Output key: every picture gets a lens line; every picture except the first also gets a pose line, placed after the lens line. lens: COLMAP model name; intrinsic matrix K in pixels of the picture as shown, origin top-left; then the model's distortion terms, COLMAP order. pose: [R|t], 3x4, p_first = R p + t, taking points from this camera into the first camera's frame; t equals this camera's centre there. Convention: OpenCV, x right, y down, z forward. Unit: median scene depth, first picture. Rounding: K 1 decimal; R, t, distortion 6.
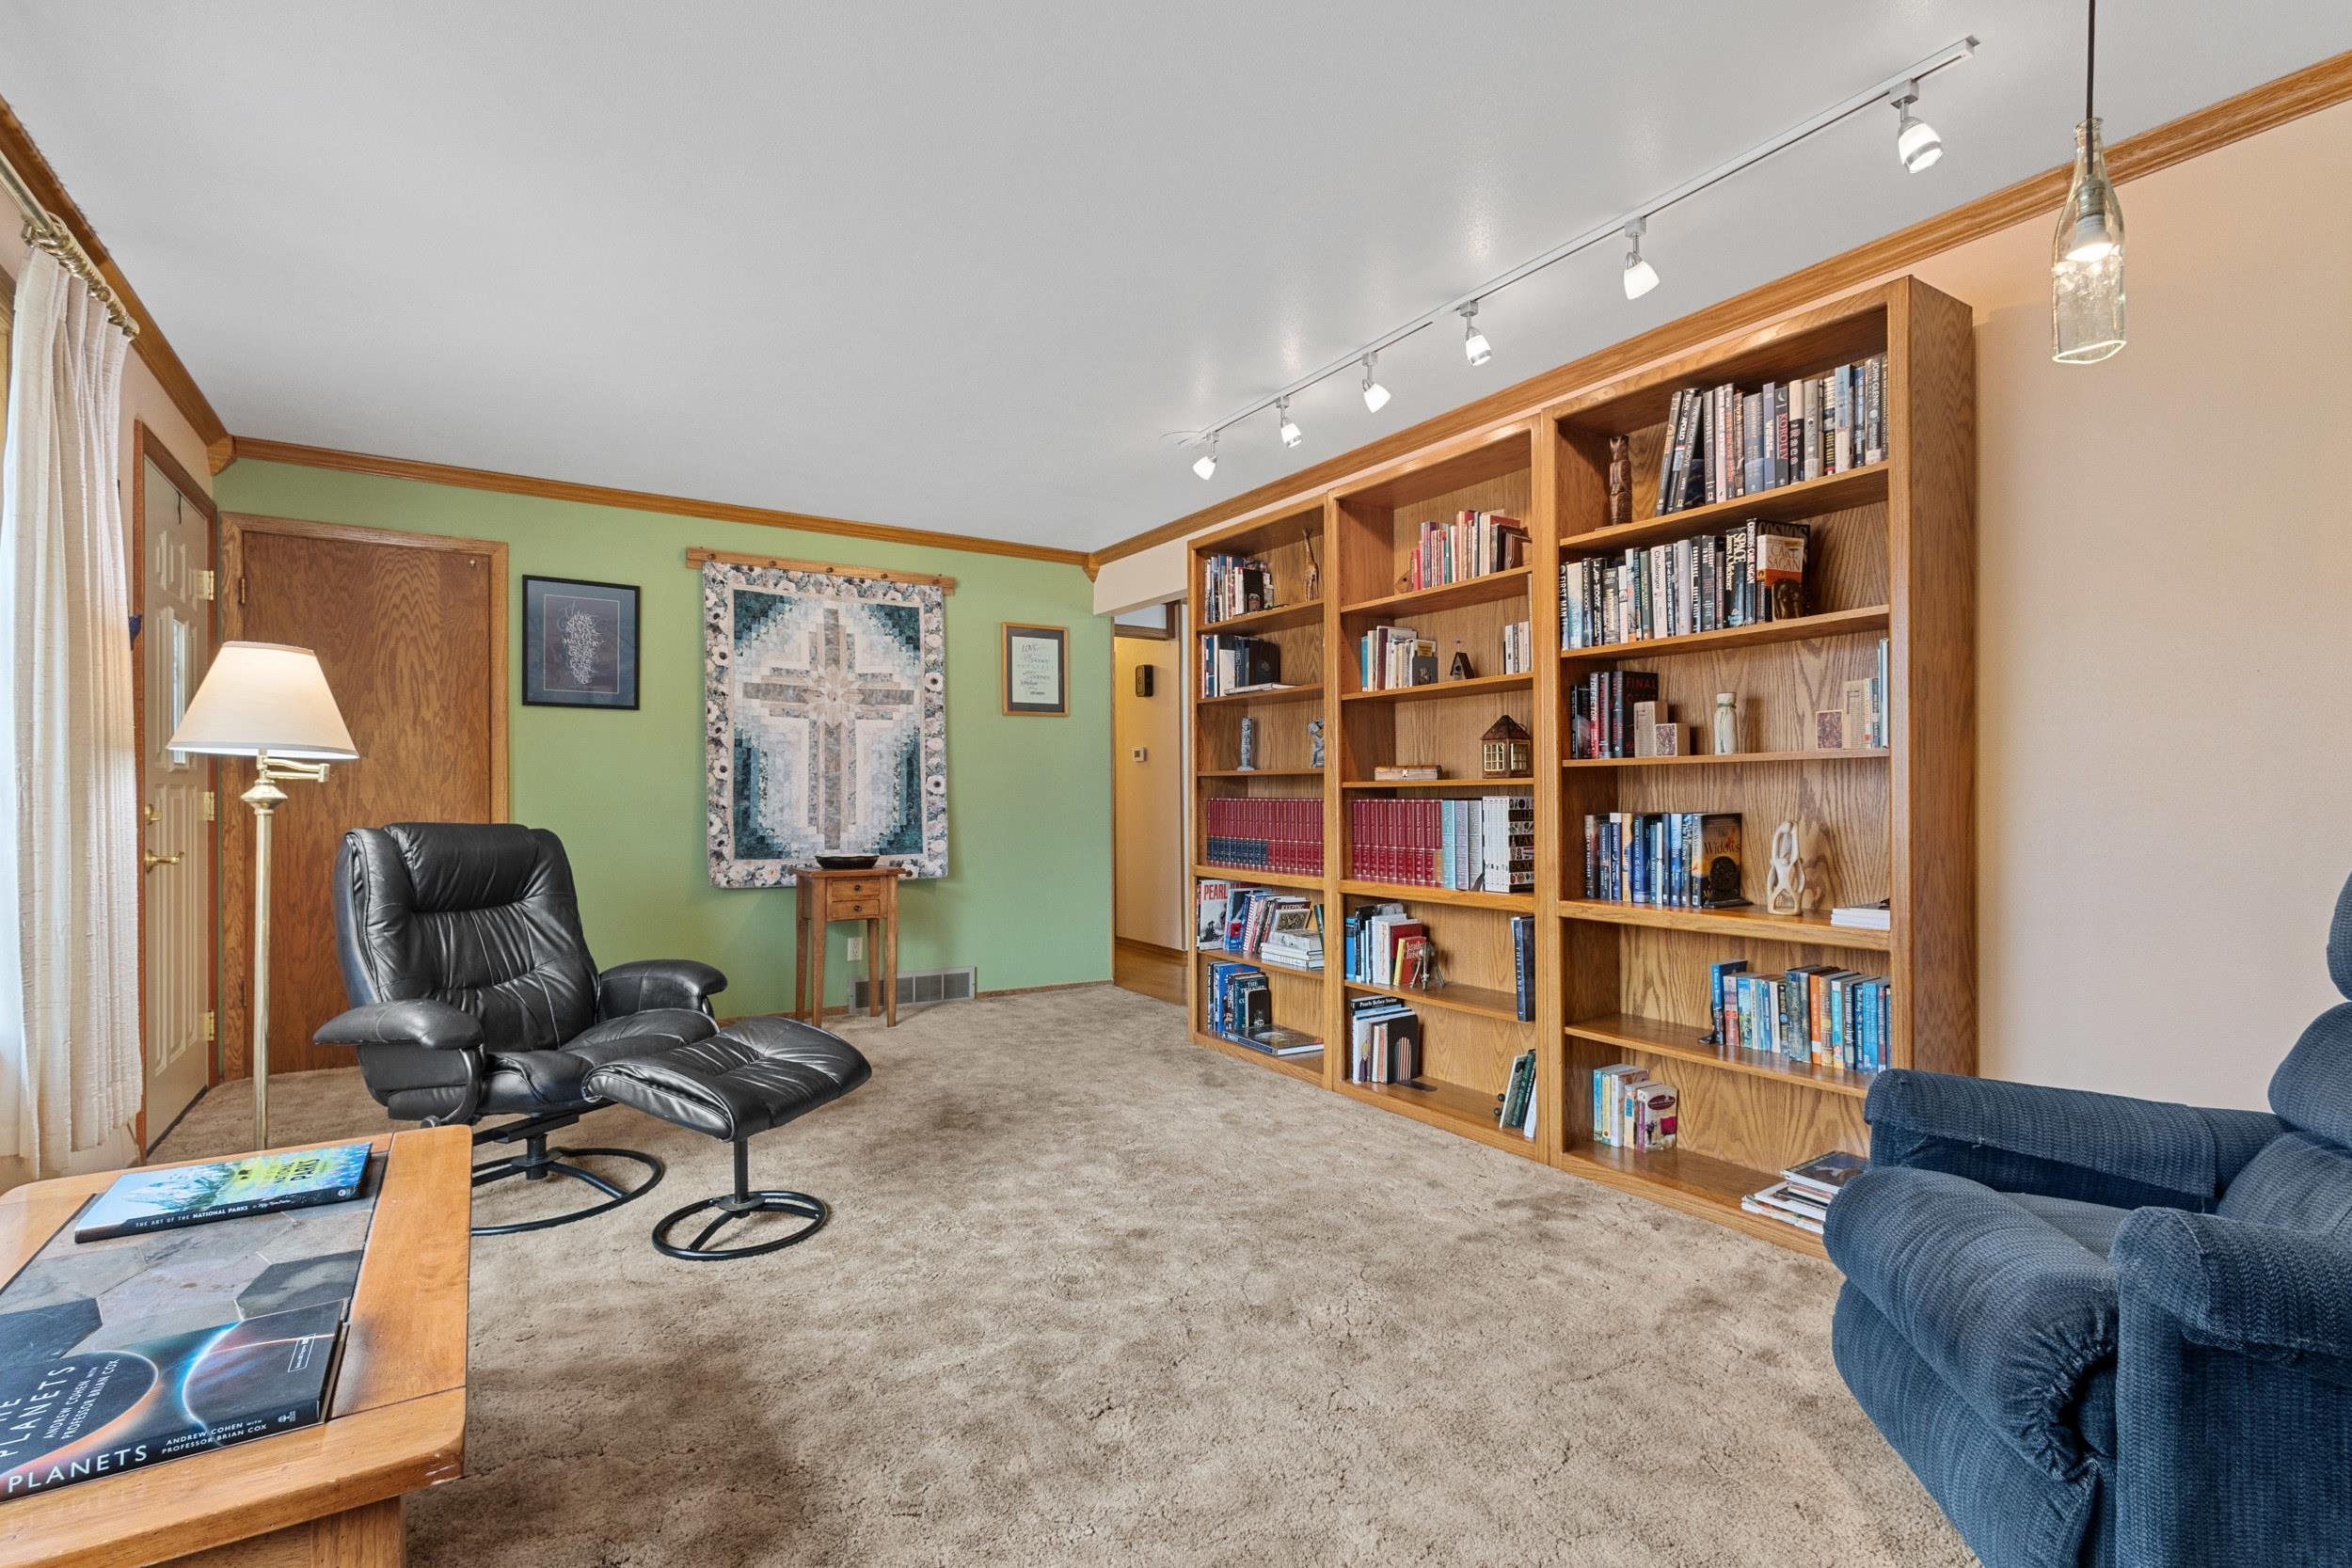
lens RADIAL K [[1096.8, 0, 1174.5], [0, 1096.8, 796.2], [0, 0, 1]] dist [0.009690, 0.000161]
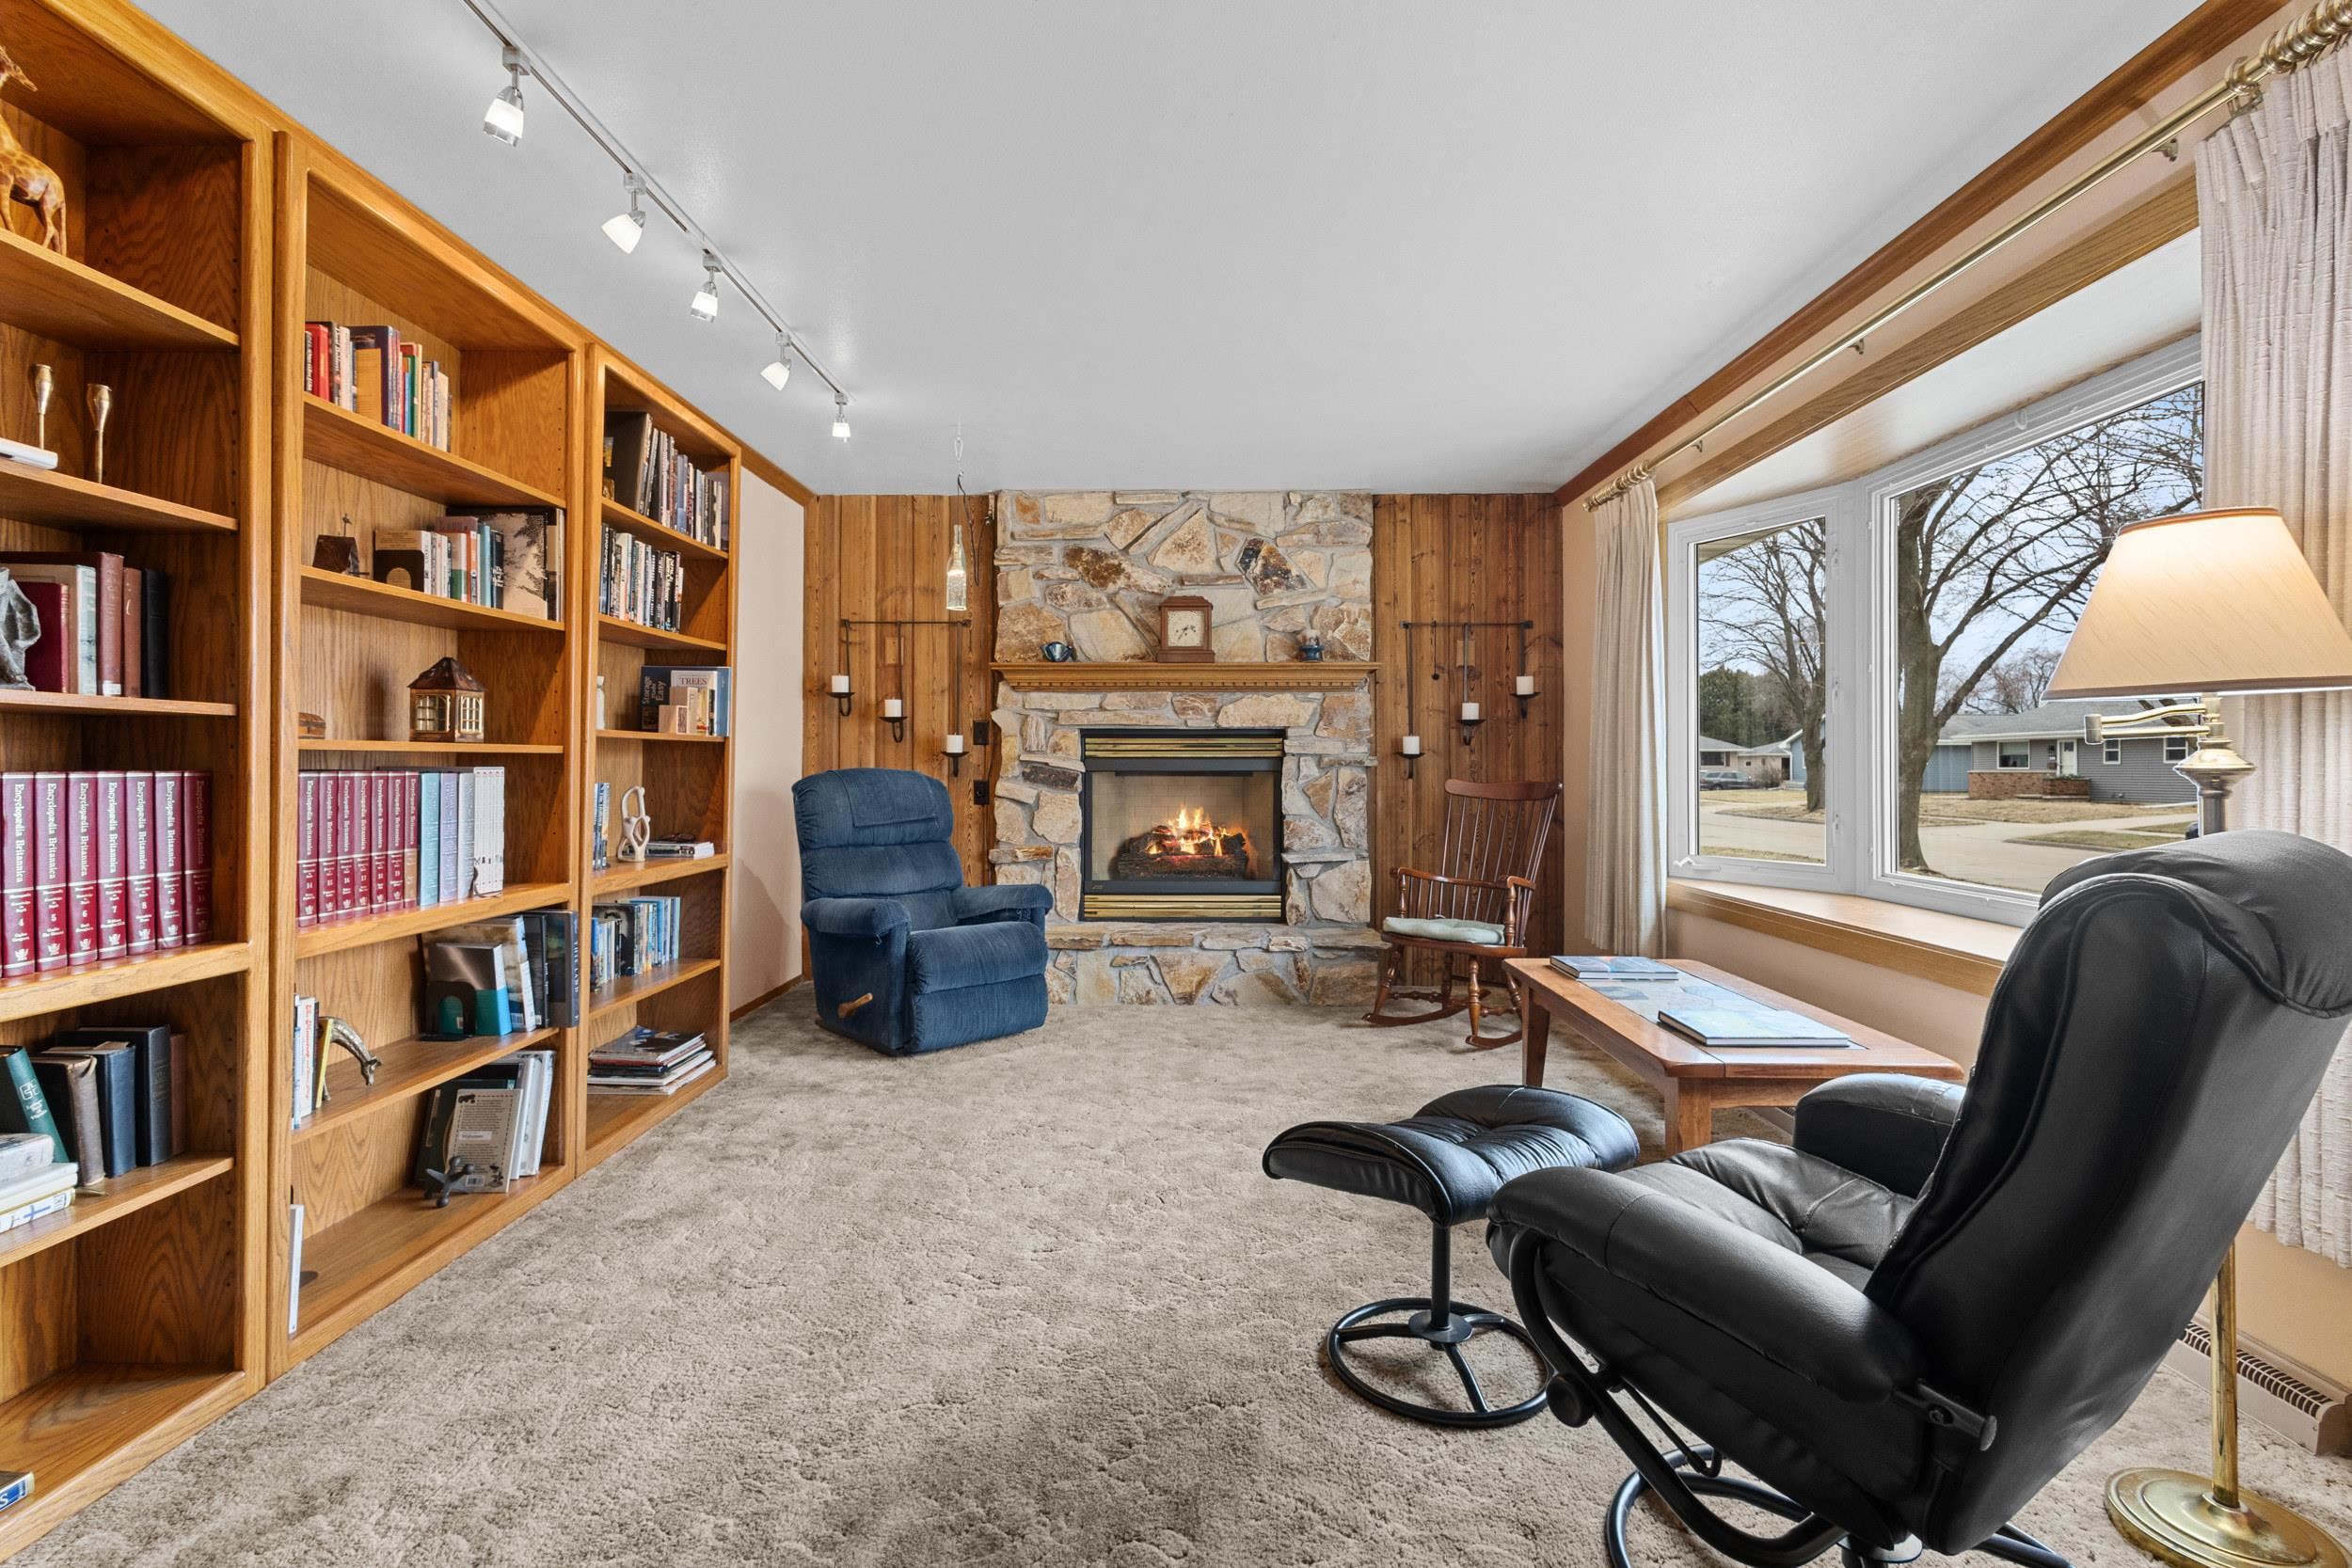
lens RADIAL K [[1096.8, 0, 1173.7], [0, 1096.8, 778.8], [0, 0, 1]] dist [0.009690, 0.000161]
pose [[-0.838093, -0.001459, 0.545526, -0.593743], [-0.003008, 0.999994, -0.001947, 0.010081], [-0.545519, -0.003273, -0.838092, 1.580329]]
